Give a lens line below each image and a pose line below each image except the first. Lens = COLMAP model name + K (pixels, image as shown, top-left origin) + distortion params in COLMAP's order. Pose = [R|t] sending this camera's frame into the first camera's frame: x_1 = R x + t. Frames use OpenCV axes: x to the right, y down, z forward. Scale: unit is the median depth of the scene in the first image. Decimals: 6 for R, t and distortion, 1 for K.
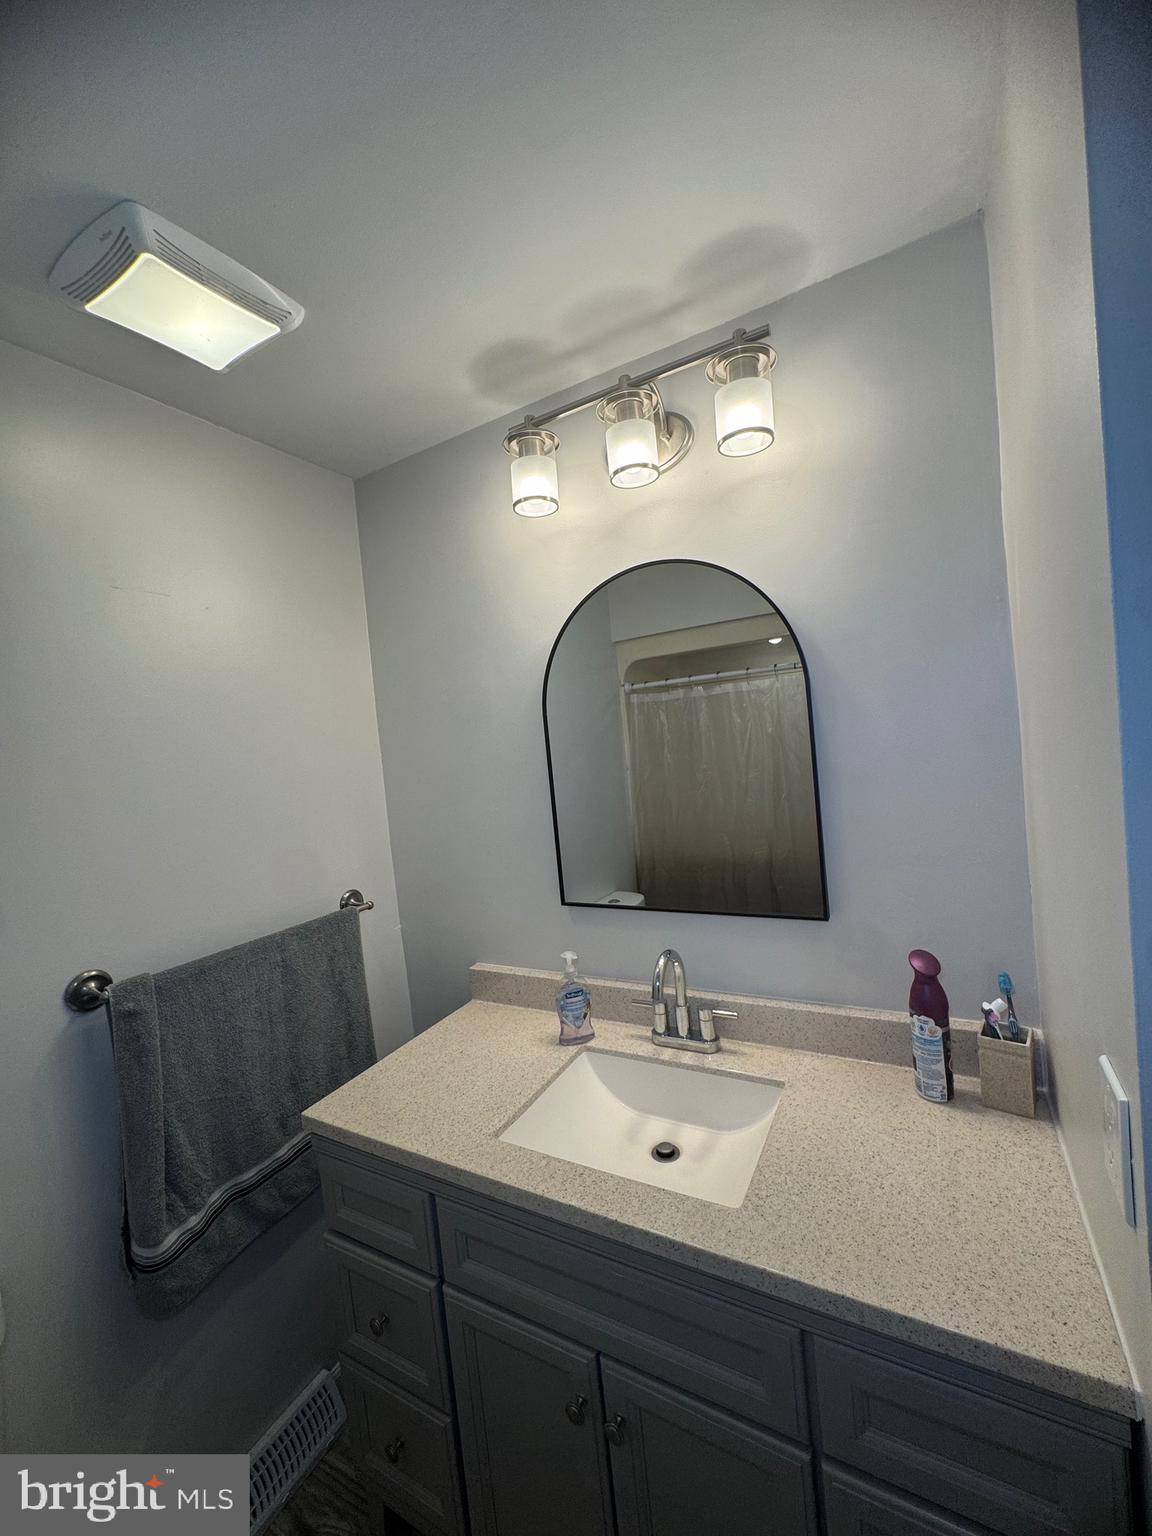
lens RADIAL K [[618.0, 0, 576.7], [0, 618.0, 767.8], [0, 0, 1]] dist [0.000938, 0.001091]
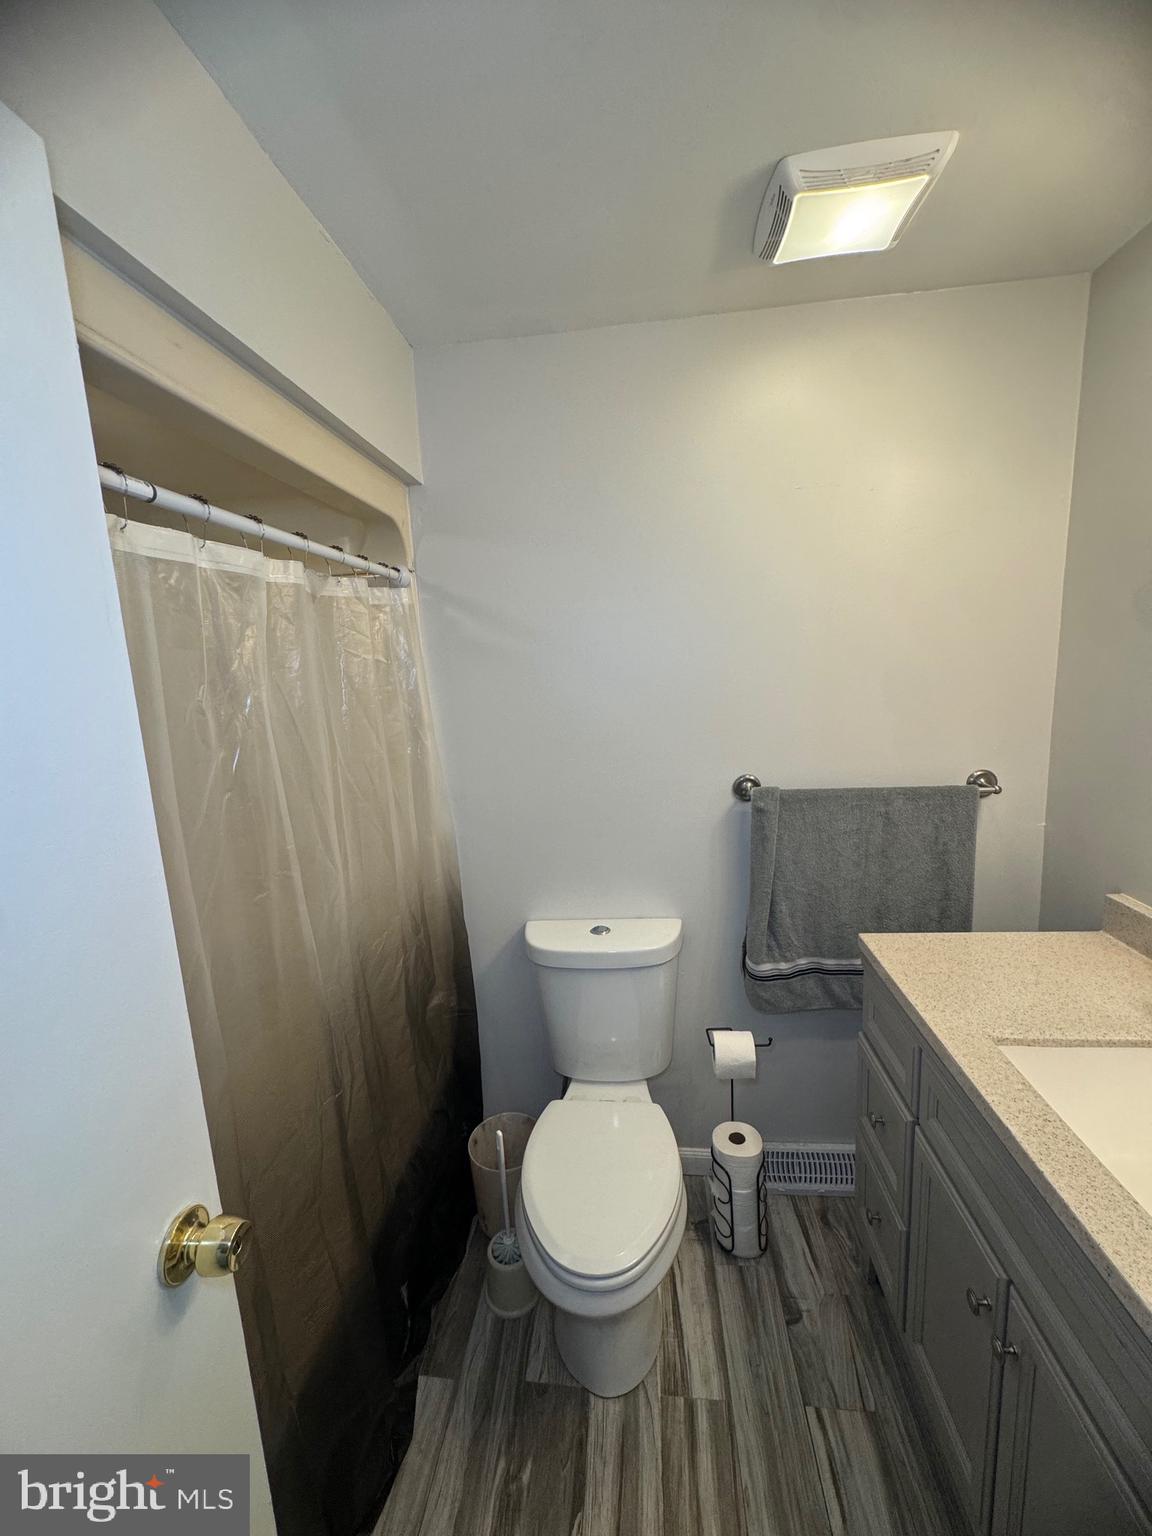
lens RADIAL K [[618.0, 0, 577.8], [0, 618.0, 767.2], [0, 0, 1]] dist [0.000938, 0.001091]
pose [[0.403733, 0.230547, -0.885352, 0.321548], [-0.031390, 0.970649, 0.238445, -0.023546], [0.914338, -0.068477, 0.399120, 0.045620]]
